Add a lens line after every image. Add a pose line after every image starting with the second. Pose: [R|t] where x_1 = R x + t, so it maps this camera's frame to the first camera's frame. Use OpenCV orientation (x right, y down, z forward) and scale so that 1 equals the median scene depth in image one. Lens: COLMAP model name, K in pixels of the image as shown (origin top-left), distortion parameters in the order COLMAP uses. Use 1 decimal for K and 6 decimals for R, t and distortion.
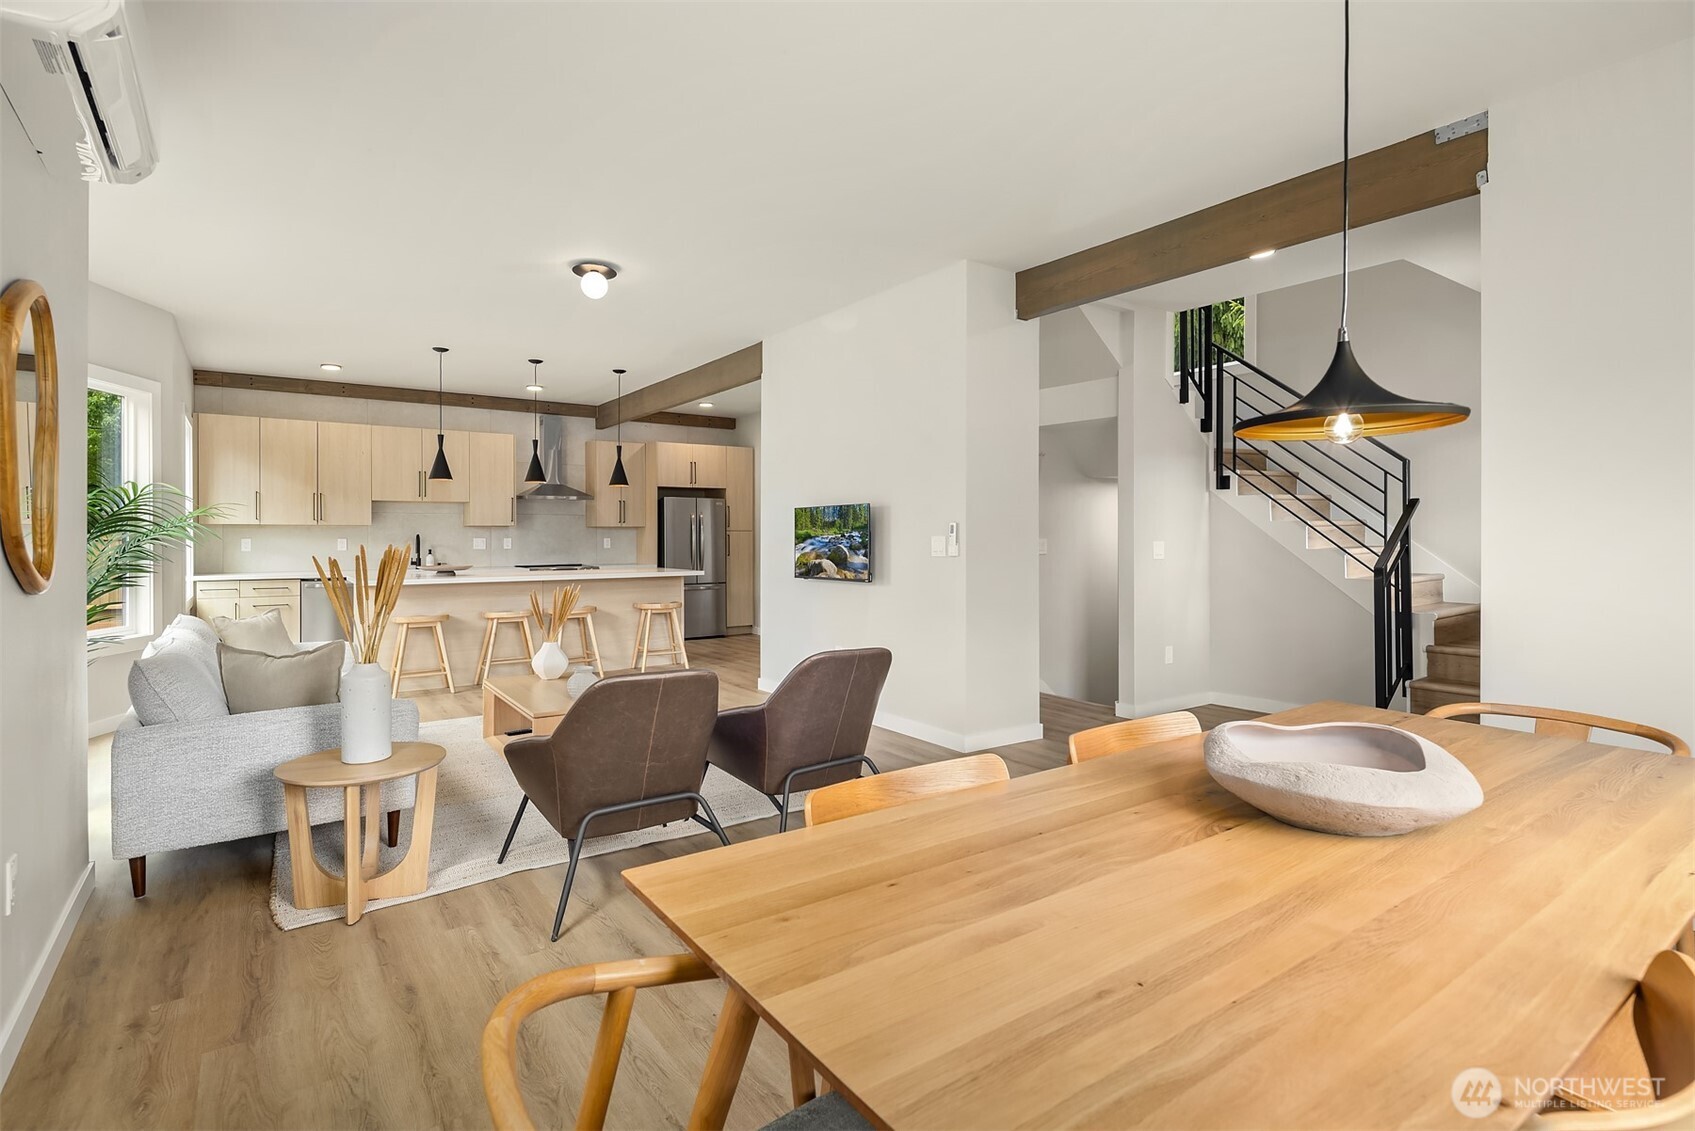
lens RADIAL K [[803.9, 0, 883.6], [0, 803.9, 538.8], [0, 0, 1]] dist [0.001699, 0.000258]
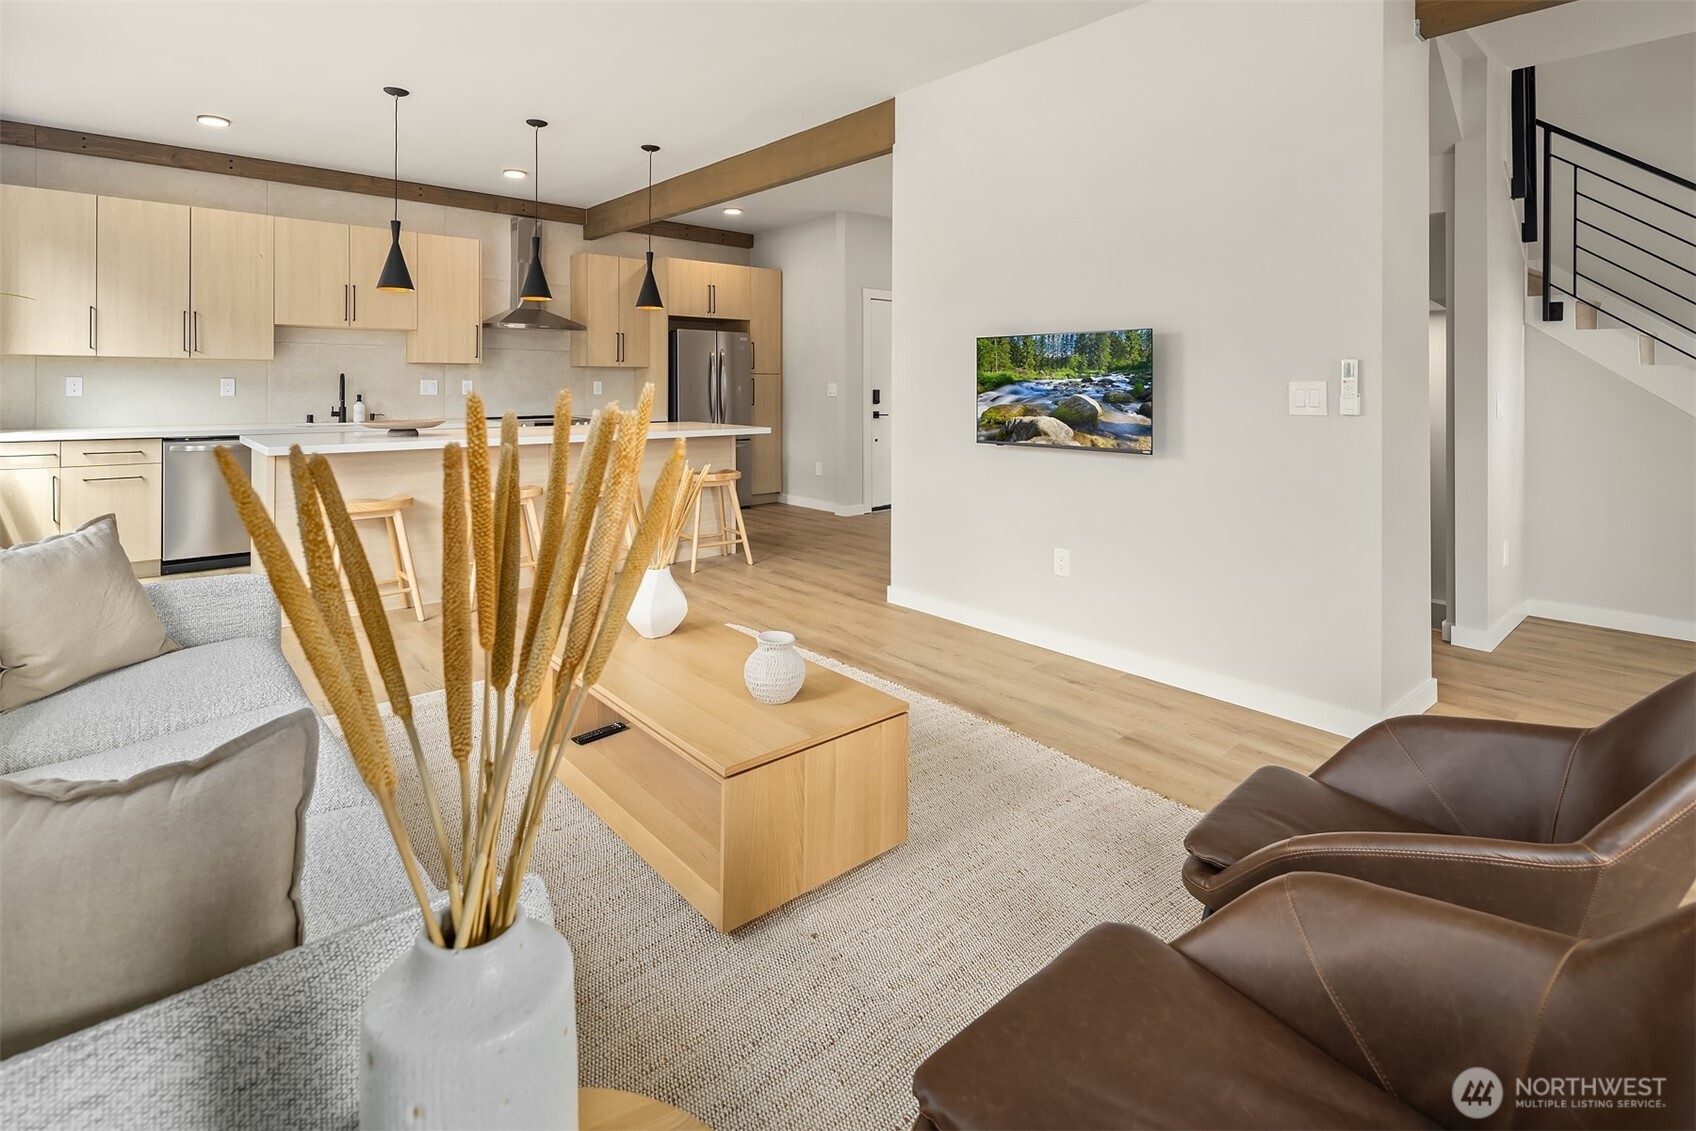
lens RADIAL K [[798.9, 0, 891.5], [0, 798.9, 387.0], [0, 0, 1]] dist [-0.000167, -0.000411]
pose [[0.993688, 0.007462, 0.111929, -0.218428], [-0.007736, 0.999968, 0.002010, 0.001154], [-0.111910, -0.002863, 0.993714, 0.302678]]
